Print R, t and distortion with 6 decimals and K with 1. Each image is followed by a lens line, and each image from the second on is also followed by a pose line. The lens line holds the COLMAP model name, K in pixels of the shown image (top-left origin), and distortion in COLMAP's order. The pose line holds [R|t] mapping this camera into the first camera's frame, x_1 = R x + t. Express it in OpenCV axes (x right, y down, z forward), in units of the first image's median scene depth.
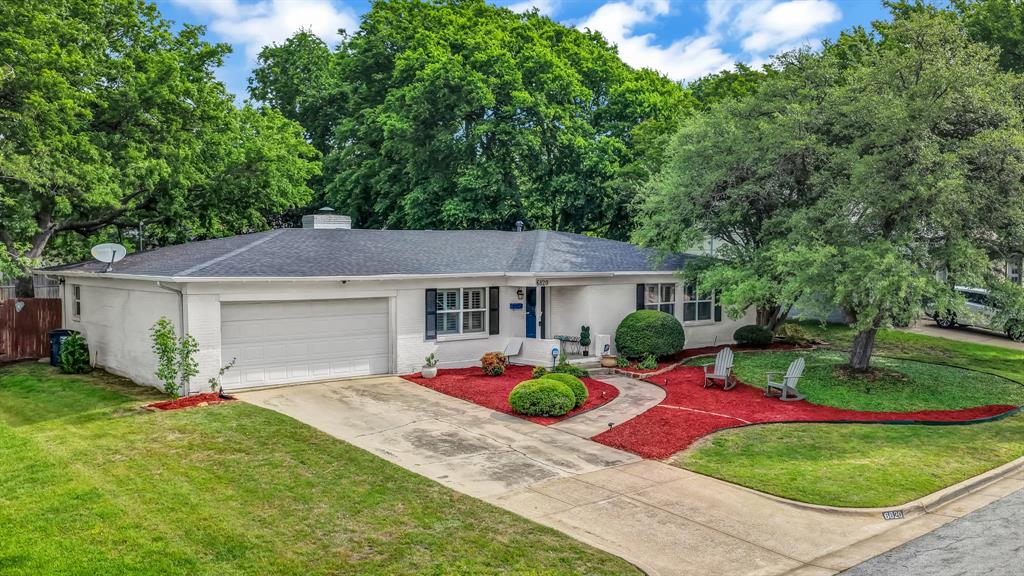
lens RADIAL K [[839.8, 0, 515.1], [0, 839.8, 293.9], [0, 0, 1]] dist [-0.002504, 0.008823]
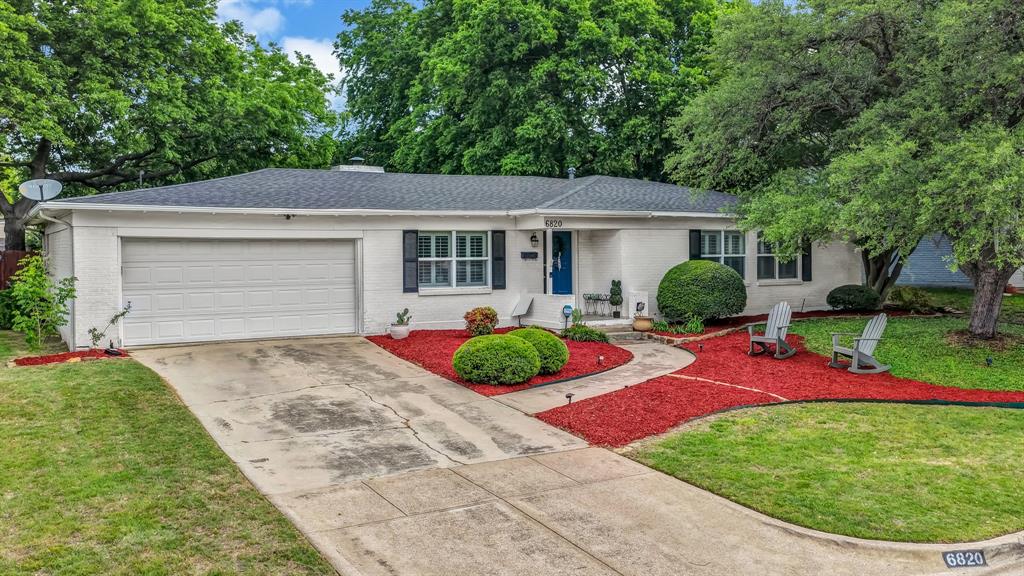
lens RADIAL K [[839.8, 0, 509.3], [0, 839.8, 278.4], [0, 0, 1]] dist [-0.002504, 0.008823]
pose [[0.983978, -0.001021, -0.178289, 0.132324], [0.000433, 0.999994, -0.003332, 0.041265], [0.178291, 0.003201, 0.983973, 0.207196]]
